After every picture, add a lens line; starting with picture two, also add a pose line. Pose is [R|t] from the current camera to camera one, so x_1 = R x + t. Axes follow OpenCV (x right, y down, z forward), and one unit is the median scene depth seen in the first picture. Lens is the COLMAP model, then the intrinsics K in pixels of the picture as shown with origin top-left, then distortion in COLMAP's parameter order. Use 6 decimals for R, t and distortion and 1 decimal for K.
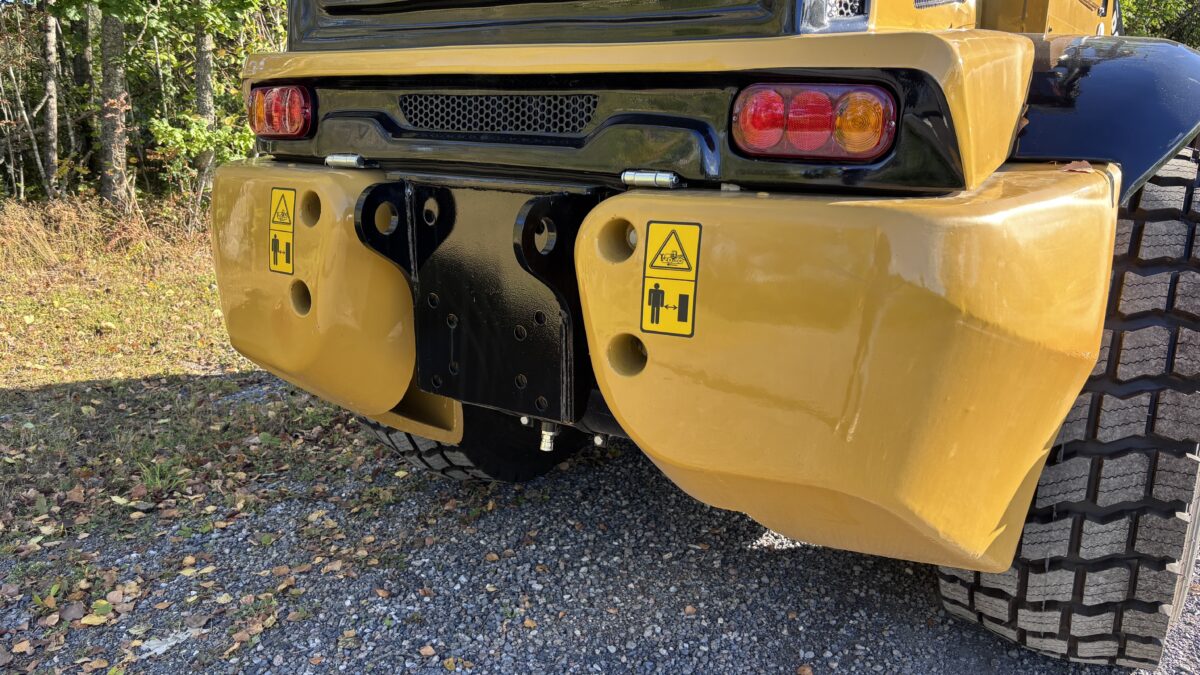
lens RADIAL K [[915.5, 0, 600.5], [0, 915.5, 340.9], [0, 0, 1]] dist [0.069089, -0.084521]
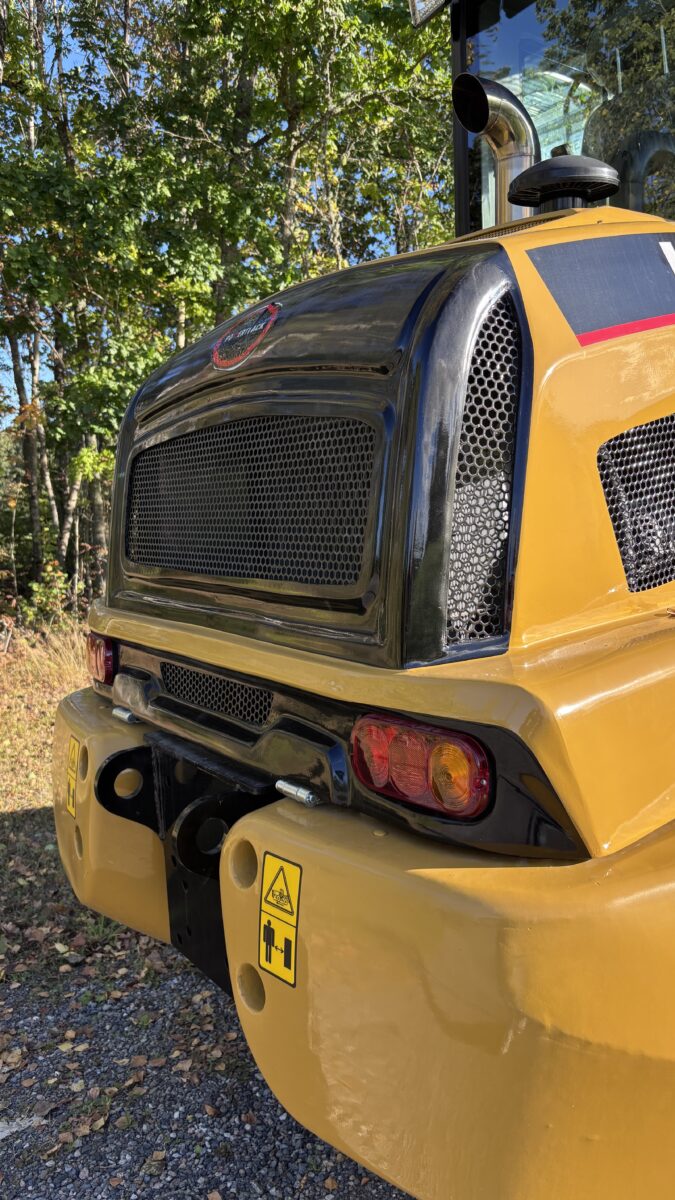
lens RADIAL K [[925.7, 0, 337.5], [0, 925.7, 594.6], [0, 0, 1]] dist [0.050013, -0.075127]
pose [[0.924967, -0.008119, -0.379960, 0.282859], [-0.043477, 0.990948, -0.127015, -0.158395], [0.377551, 0.134004, 0.916241, 0.058029]]
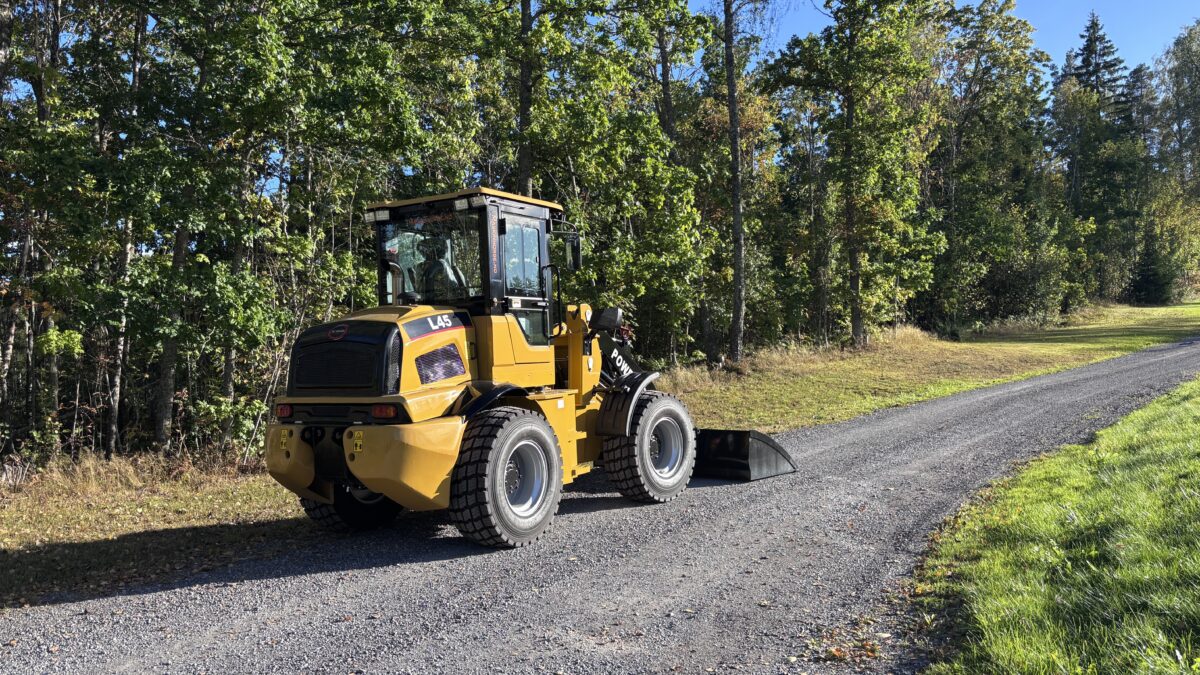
lens RADIAL K [[915.5, 0, 600.5], [0, 915.5, 340.9], [0, 0, 1]] dist [0.069089, -0.084521]
pose [[0.998642, -0.045483, 0.025390, 0.777834], [0.050488, 0.965123, -0.256882, 0.460750], [-0.012820, 0.257815, 0.966109, -2.457476]]
